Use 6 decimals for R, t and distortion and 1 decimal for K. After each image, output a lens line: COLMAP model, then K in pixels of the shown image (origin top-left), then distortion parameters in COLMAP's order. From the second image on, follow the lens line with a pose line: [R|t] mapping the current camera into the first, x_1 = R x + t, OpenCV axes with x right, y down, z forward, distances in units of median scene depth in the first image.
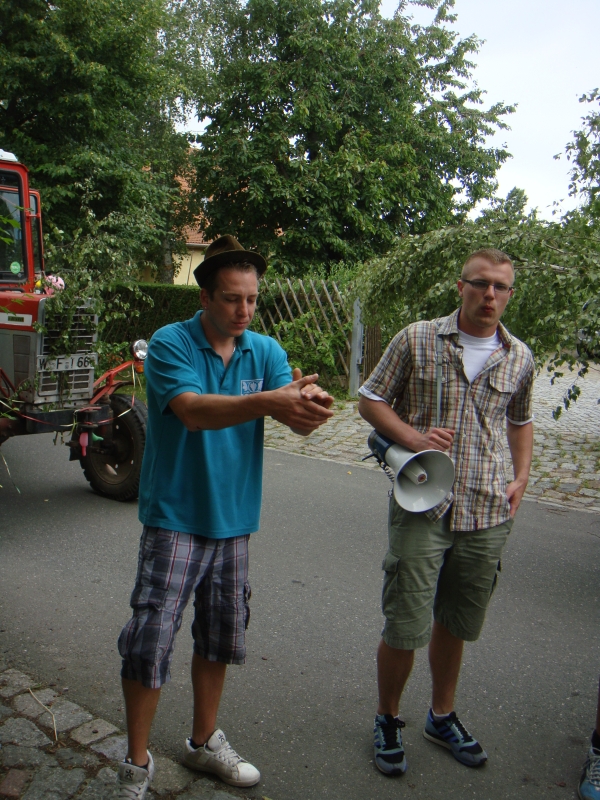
lens RADIAL K [[846.6, 0, 300.0], [0, 846.6, 400.0], [0, 0, 1]] dist [-0.188883, 0.126574]
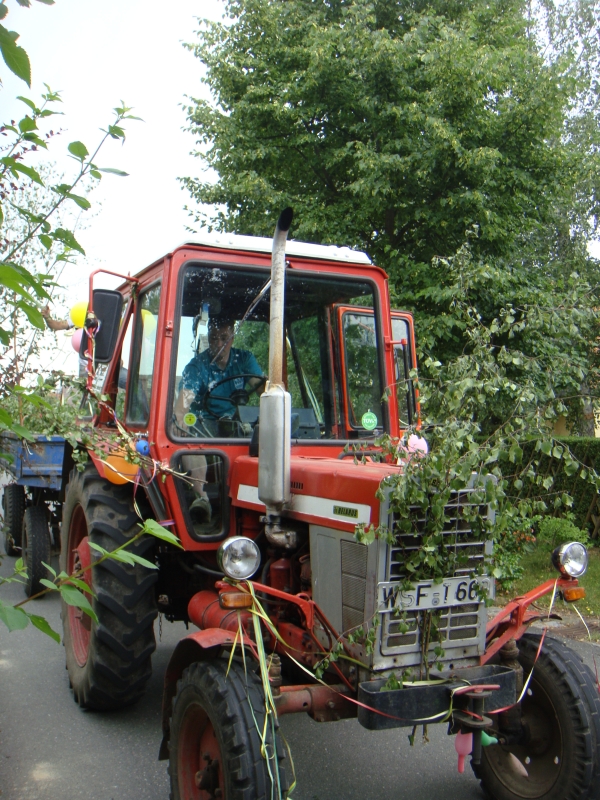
lens RADIAL K [[846.6, 0, 300.0], [0, 846.6, 400.0], [0, 0, 1]] dist [-0.188883, 0.126574]
pose [[0.886786, -0.055557, -0.458830, -0.096851], [-0.029560, 0.983899, -0.176265, -0.065156], [0.461235, 0.169872, 0.870865, 0.440186]]
